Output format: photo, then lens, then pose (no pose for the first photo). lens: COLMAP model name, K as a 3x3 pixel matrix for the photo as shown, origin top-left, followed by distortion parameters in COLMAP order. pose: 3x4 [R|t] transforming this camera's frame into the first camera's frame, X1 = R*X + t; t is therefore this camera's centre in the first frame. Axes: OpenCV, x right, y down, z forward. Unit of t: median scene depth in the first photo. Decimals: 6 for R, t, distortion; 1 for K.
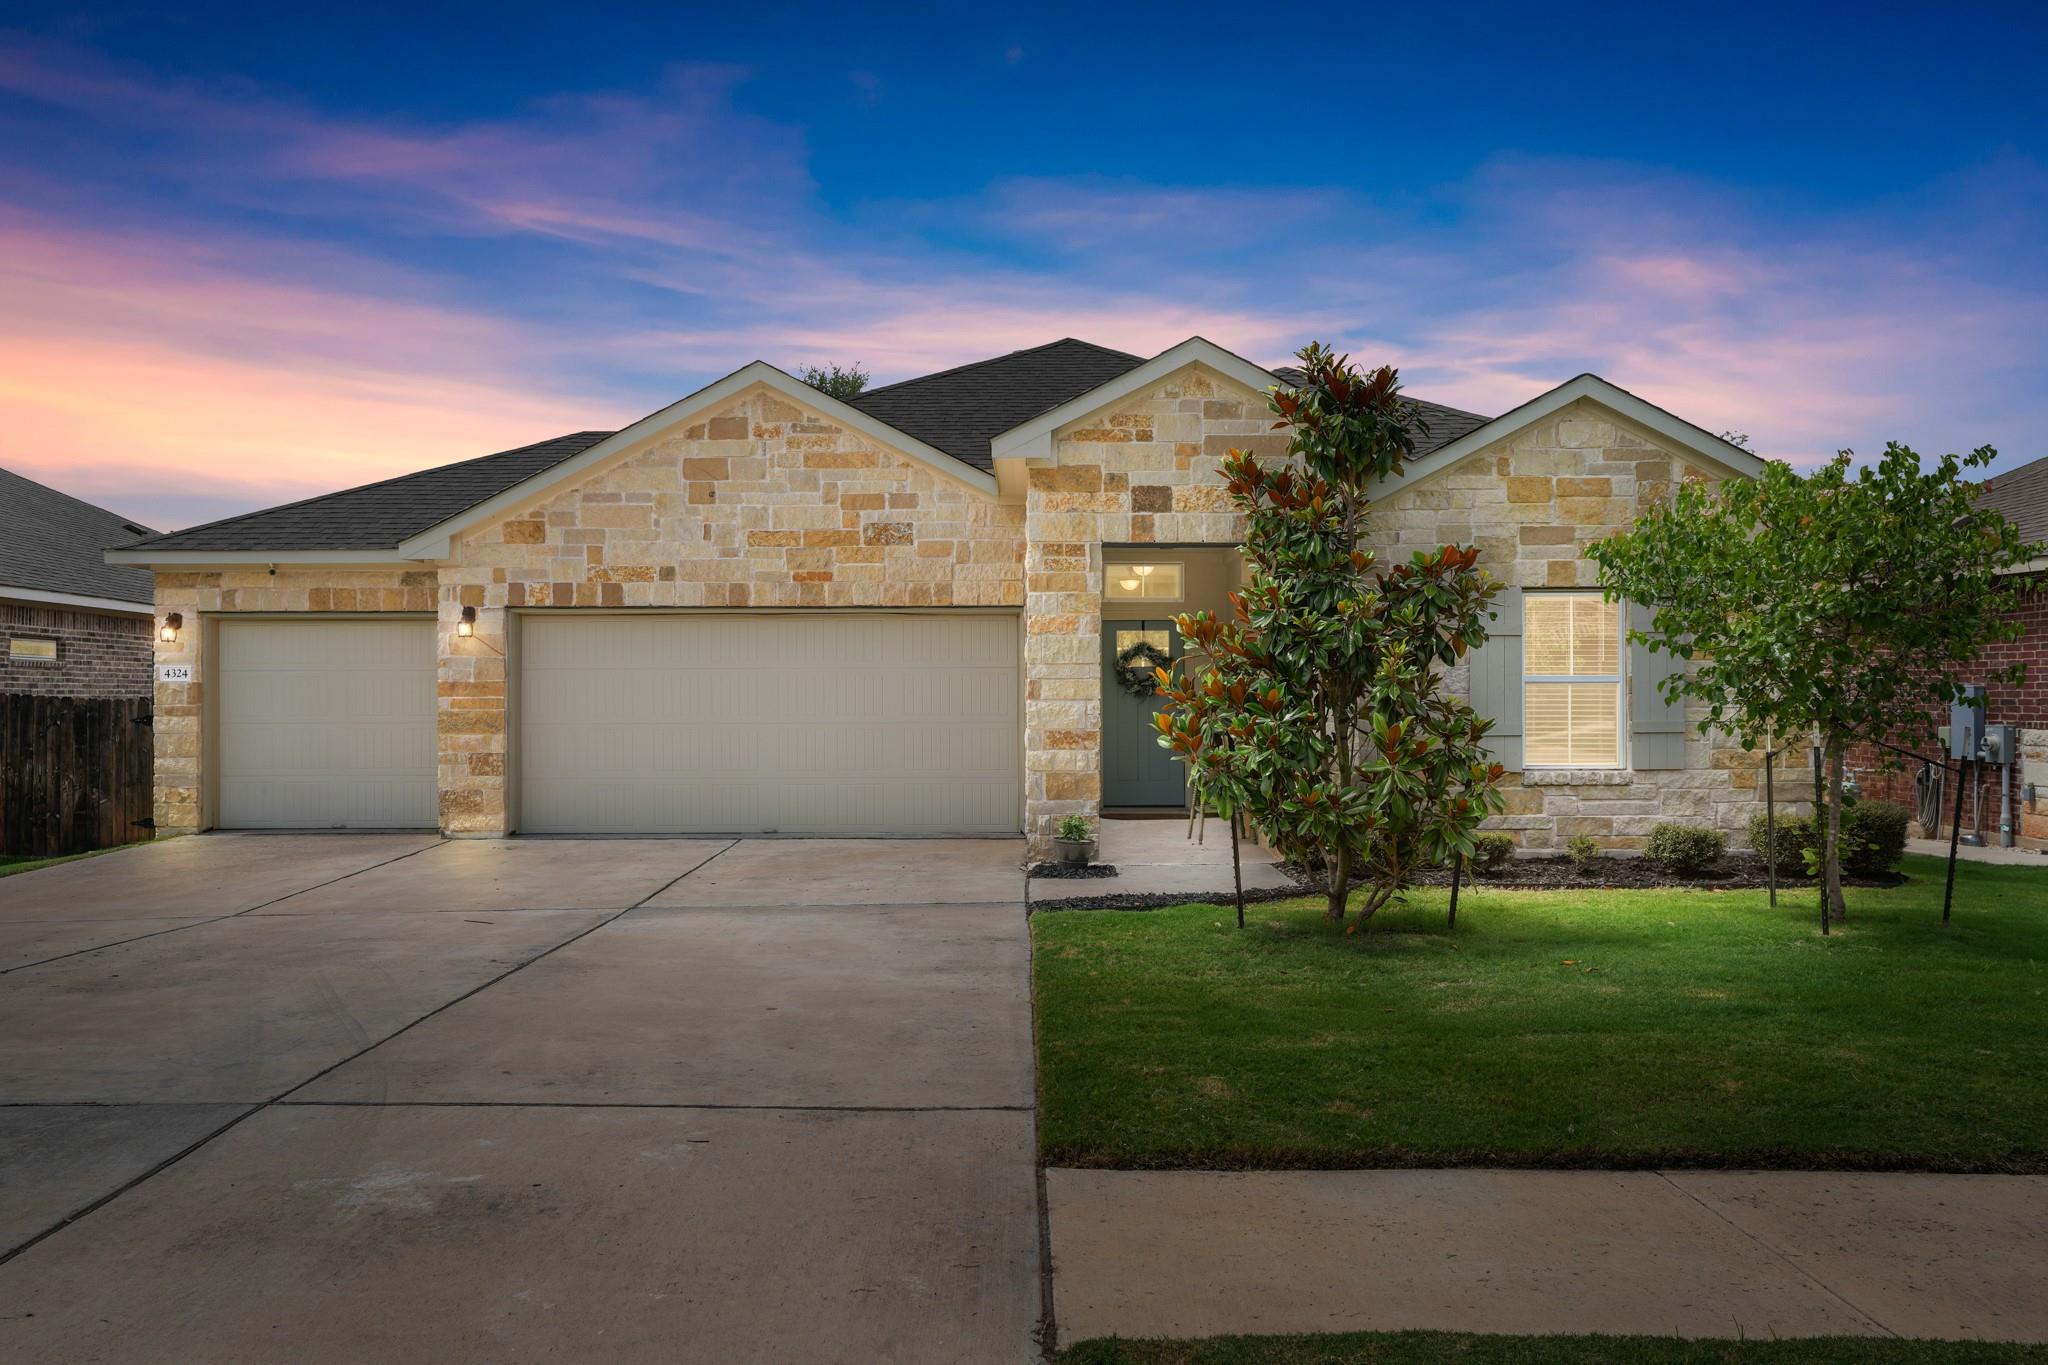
lens RADIAL K [[1545.8, 0, 1024.8], [0, 1545.8, 695.4], [0, 0, 1]] dist [0.046315, 0.010196]
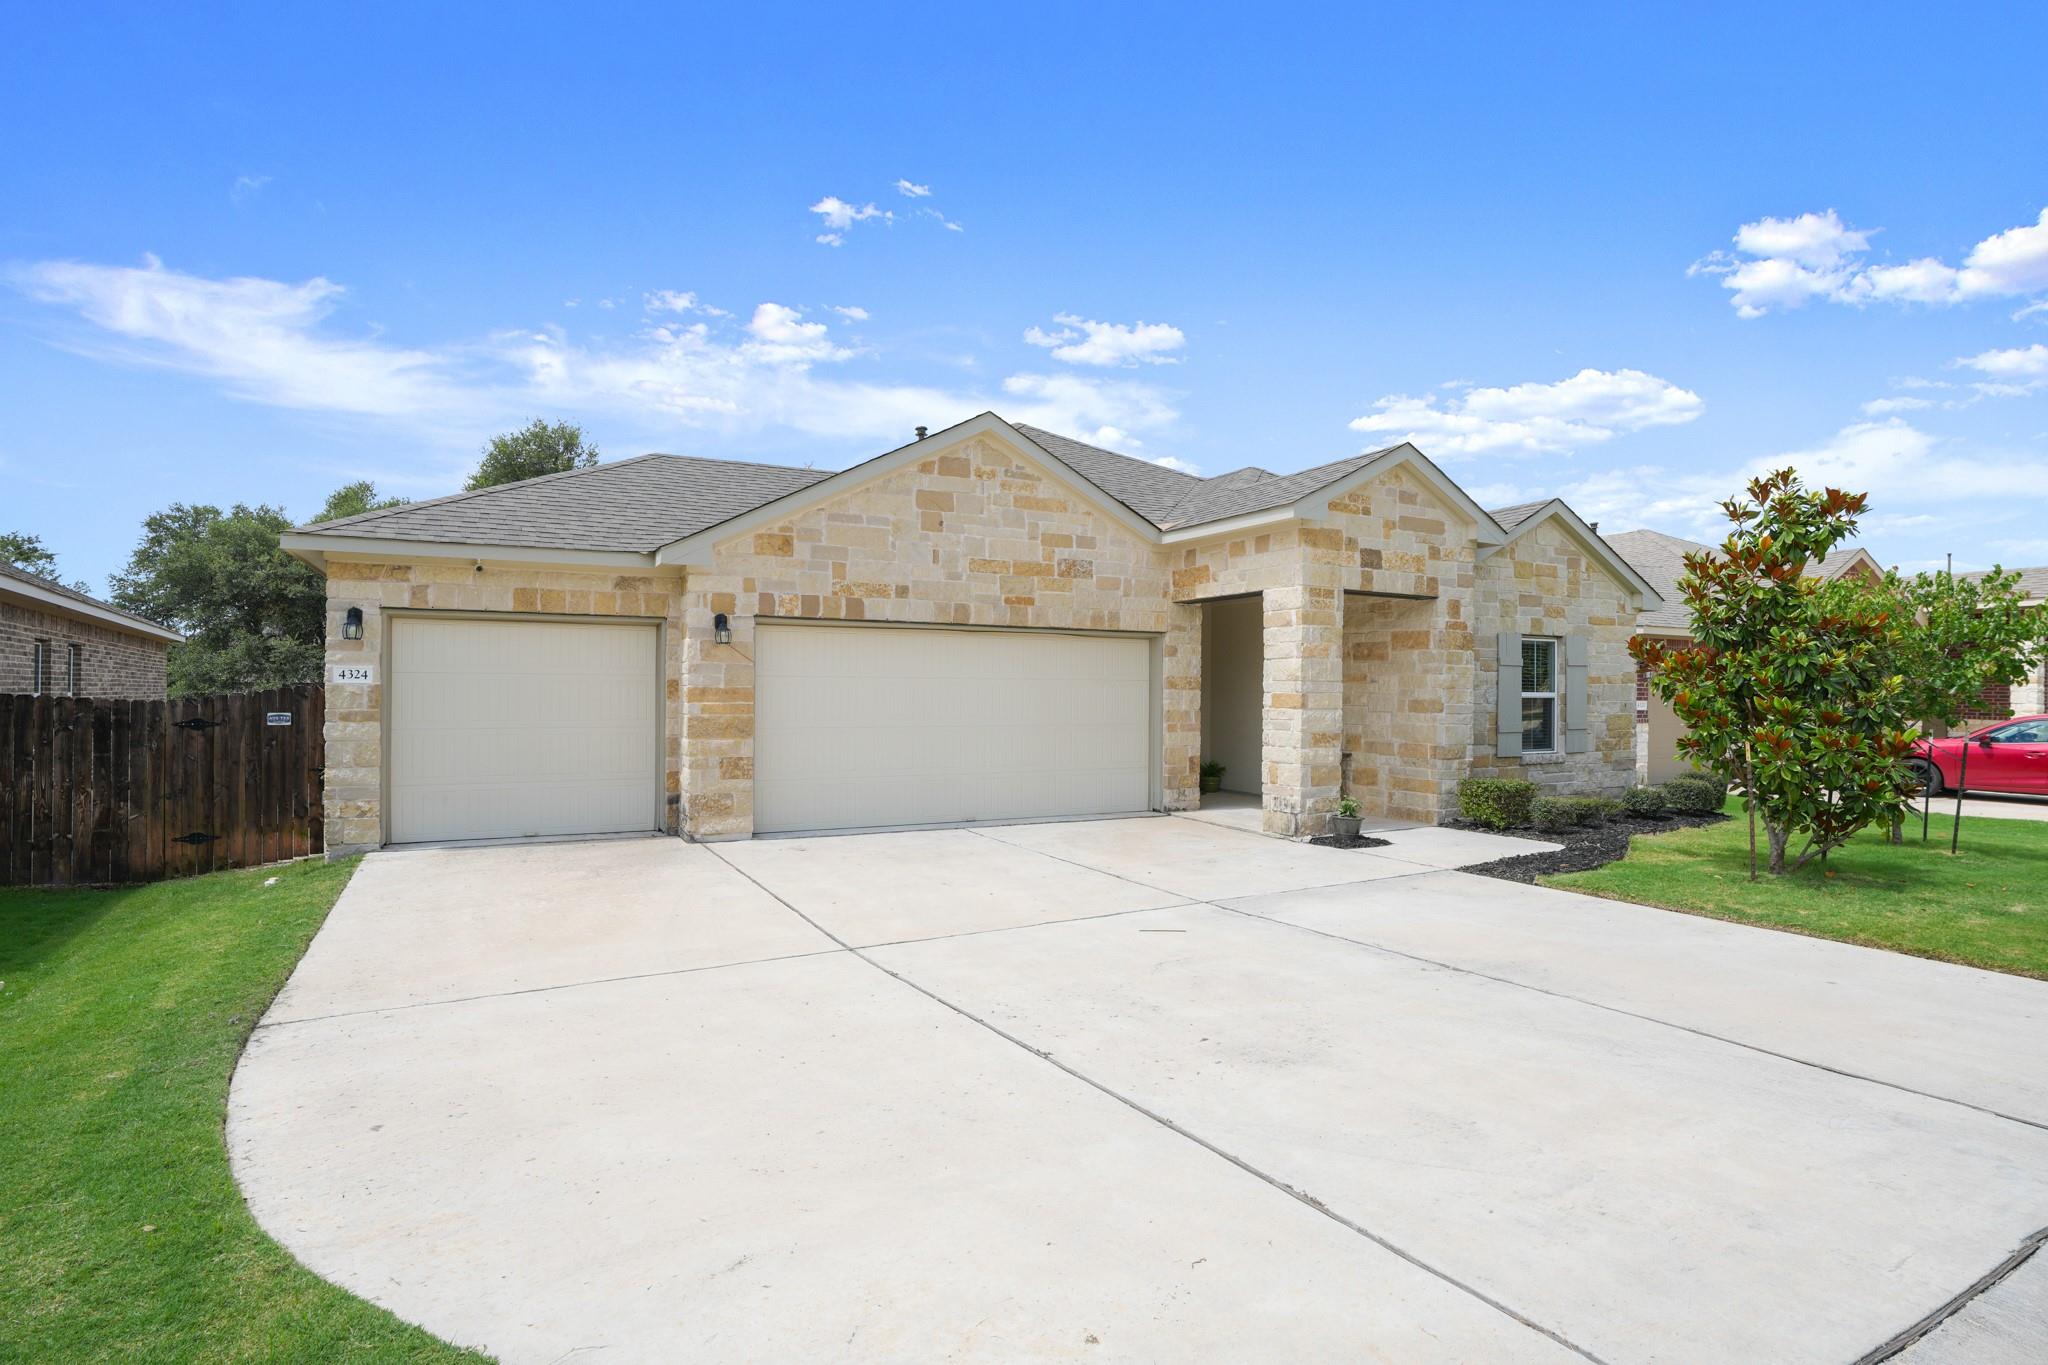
lens RADIAL K [[1078.2, 0, 1021.3], [0, 1078.2, 689.3], [0, 0, 1]] dist [-0.023907, 0.001451]
pose [[0.867805, 0.008854, 0.496827, -0.539269], [-0.009069, 0.999957, -0.001980, -0.008112], [-0.496823, -0.002787, 0.867848, 0.289916]]
